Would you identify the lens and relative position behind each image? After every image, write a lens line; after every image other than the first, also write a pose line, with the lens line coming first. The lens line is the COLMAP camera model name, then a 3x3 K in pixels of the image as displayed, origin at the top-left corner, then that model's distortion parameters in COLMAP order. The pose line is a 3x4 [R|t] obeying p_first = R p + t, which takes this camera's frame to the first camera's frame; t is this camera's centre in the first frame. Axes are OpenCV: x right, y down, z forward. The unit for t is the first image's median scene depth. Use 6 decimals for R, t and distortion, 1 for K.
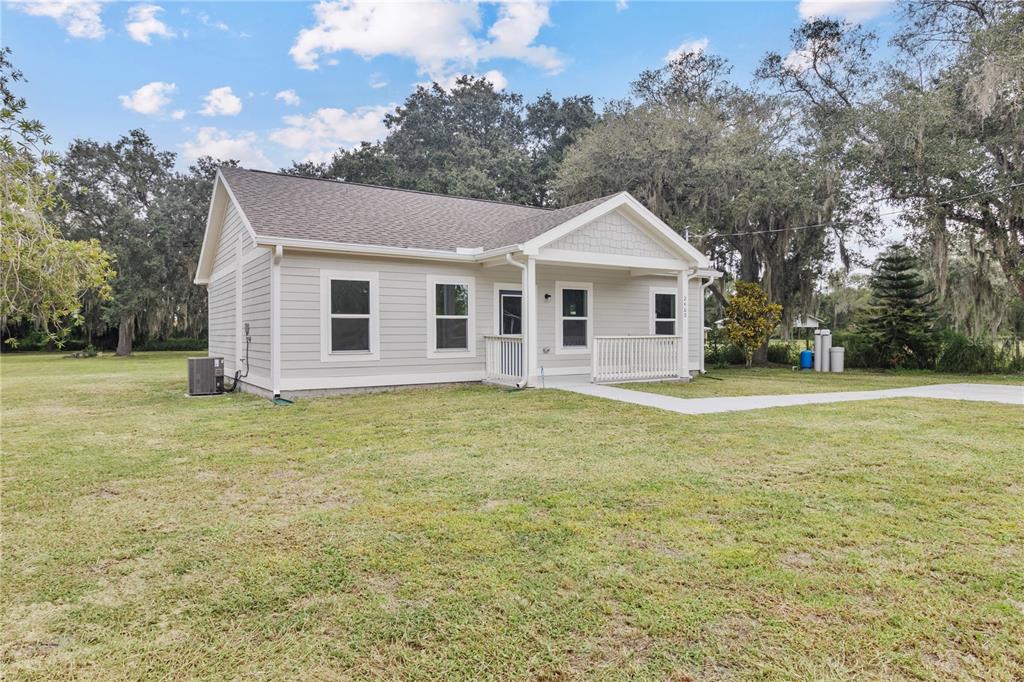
lens RADIAL K [[609.4, 0, 512.0], [0, 609.4, 341.0], [0, 0, 1]] dist [-0.000828, 0.000034]
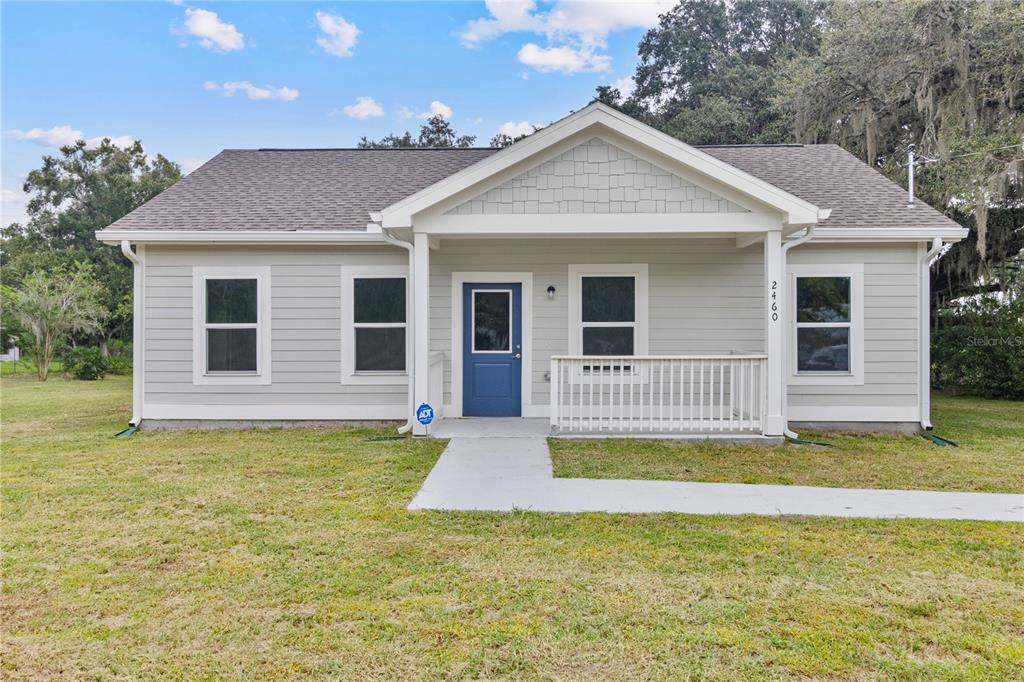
lens RADIAL K [[820.9, 0, 512.0], [0, 820.9, 341.0], [0, 0, 1]] dist [-0.001596, -0.003299]
pose [[0.825376, -0.001423, -0.564582, 0.527452], [-0.009987, 0.999804, -0.017120, -0.006845], [0.564496, 0.019769, 0.825199, 0.305719]]
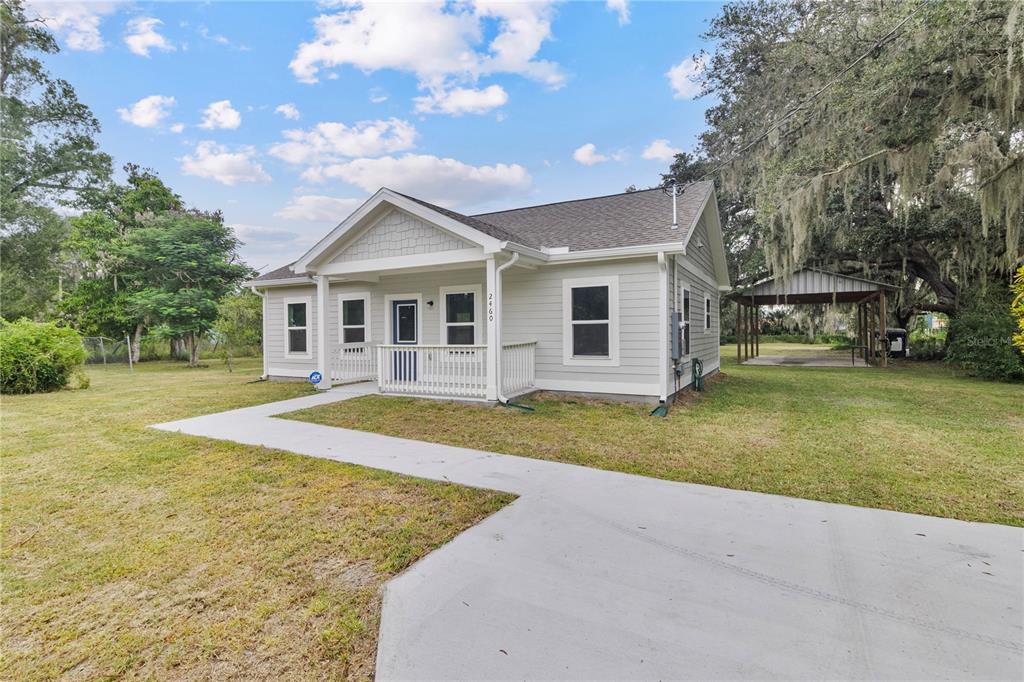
lens RADIAL K [[508.4, 0, 512.0], [0, 508.4, 341.0], [0, 0, 1]] dist [-0.000551, -0.000067]
pose [[0.467953, 0.008452, -0.883713, 0.913135], [-0.007604, 0.999956, 0.005537, -0.018038], [0.883720, 0.004129, 0.467997, 0.771619]]
